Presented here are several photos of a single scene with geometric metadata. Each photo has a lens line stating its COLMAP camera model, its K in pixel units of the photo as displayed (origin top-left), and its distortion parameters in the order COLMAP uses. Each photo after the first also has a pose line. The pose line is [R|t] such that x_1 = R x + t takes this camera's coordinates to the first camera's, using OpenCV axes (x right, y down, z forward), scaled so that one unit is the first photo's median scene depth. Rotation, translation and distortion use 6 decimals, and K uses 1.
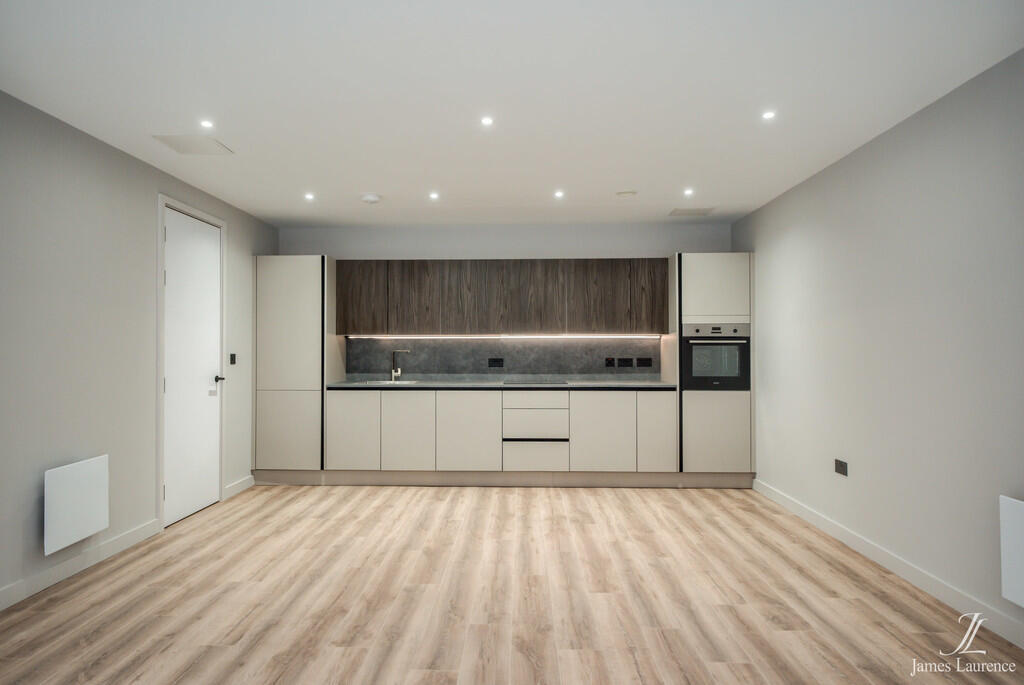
lens RADIAL K [[611.0, 0, 500.5], [0, 611.0, 343.3], [0, 0, 1]] dist [-0.005235, -0.002577]
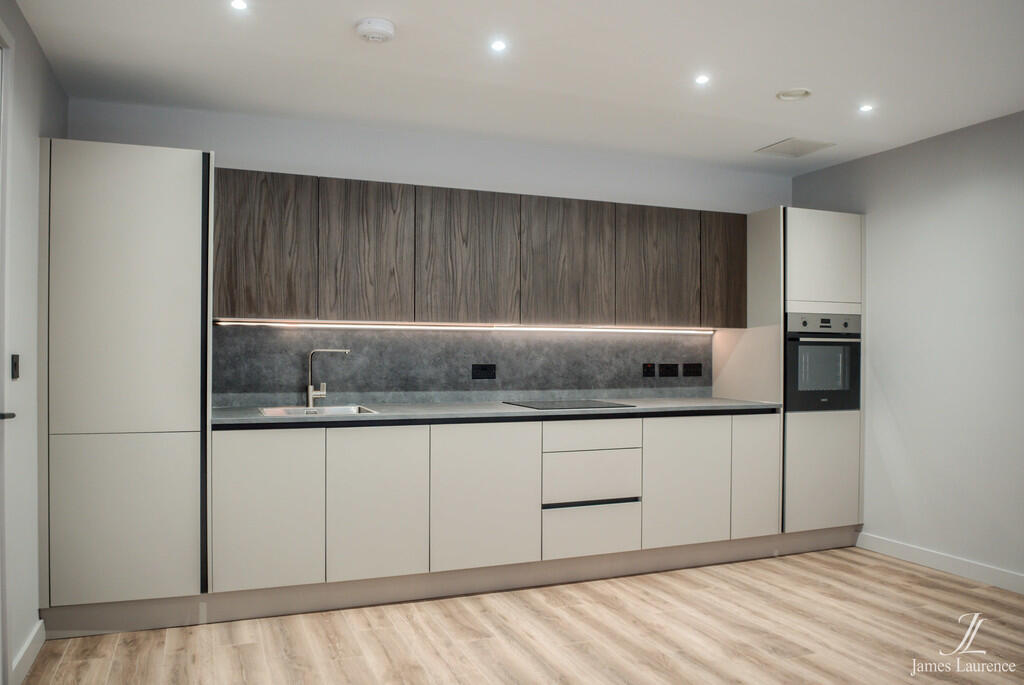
lens RADIAL K [[726.9, 0, 489.9], [0, 726.9, 352.7], [0, 0, 1]] dist [-0.058409, -0.000351]
pose [[0.924644, 0.005501, 0.380792, -0.301247], [-0.010133, 0.999897, 0.010160, 0.007134], [-0.380697, -0.013252, 0.924605, 0.391429]]
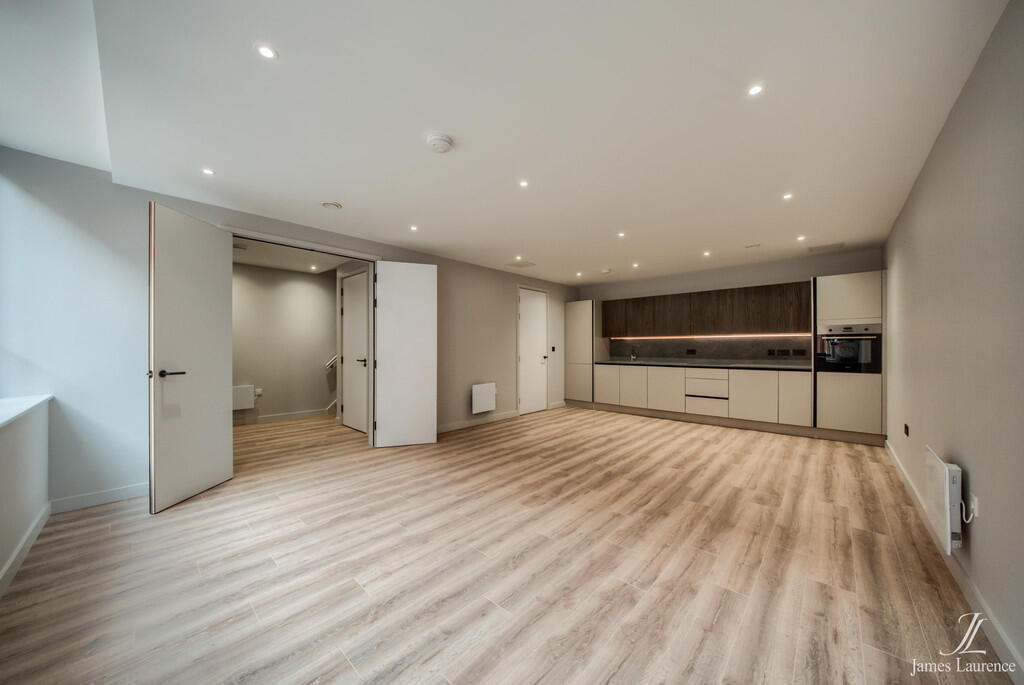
lens RADIAL K [[347.4, 0, 508.5], [0, 347.4, 347.9], [0, 0, 1]] dist [-0.024070, 0.000046]
pose [[0.759781, 0.000933, -0.650178, 0.264494], [0.010104, 0.999861, 0.013241, 0.002411], [0.650100, -0.016629, 0.759666, -0.094203]]
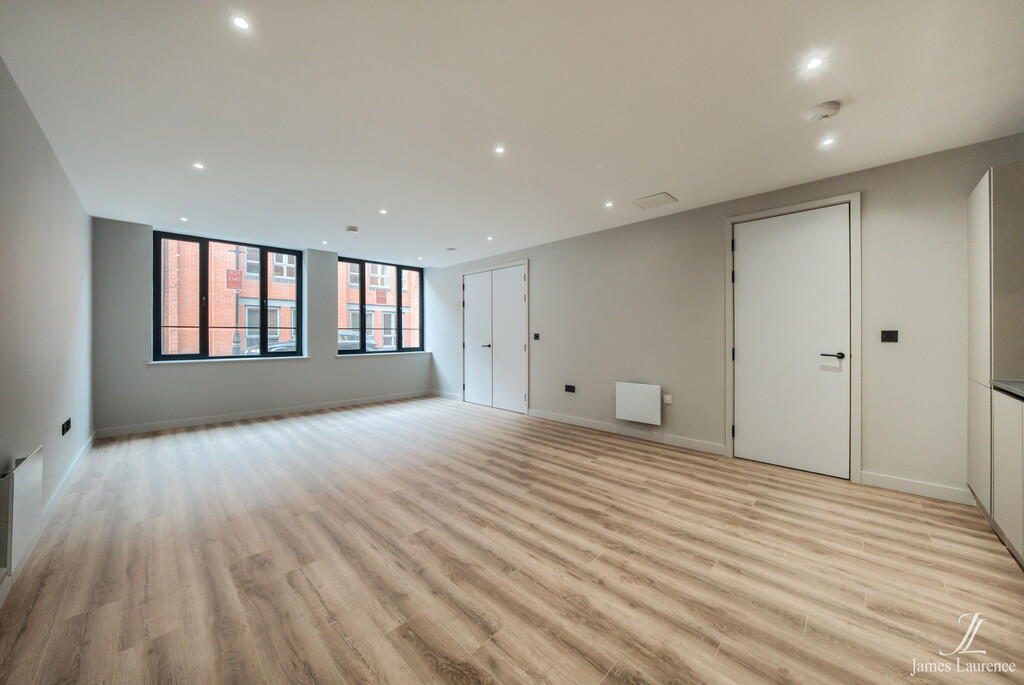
lens RADIAL K [[371.6, 0, 509.0], [0, 371.6, 349.3], [0, 0, 1]] dist [-0.010054, 0.000156]
pose [[-0.679348, 0.032711, -0.733086, 0.311047], [0.014373, 0.999407, 0.031275, 0.016604], [0.733675, 0.010710, -0.679416, 0.891270]]
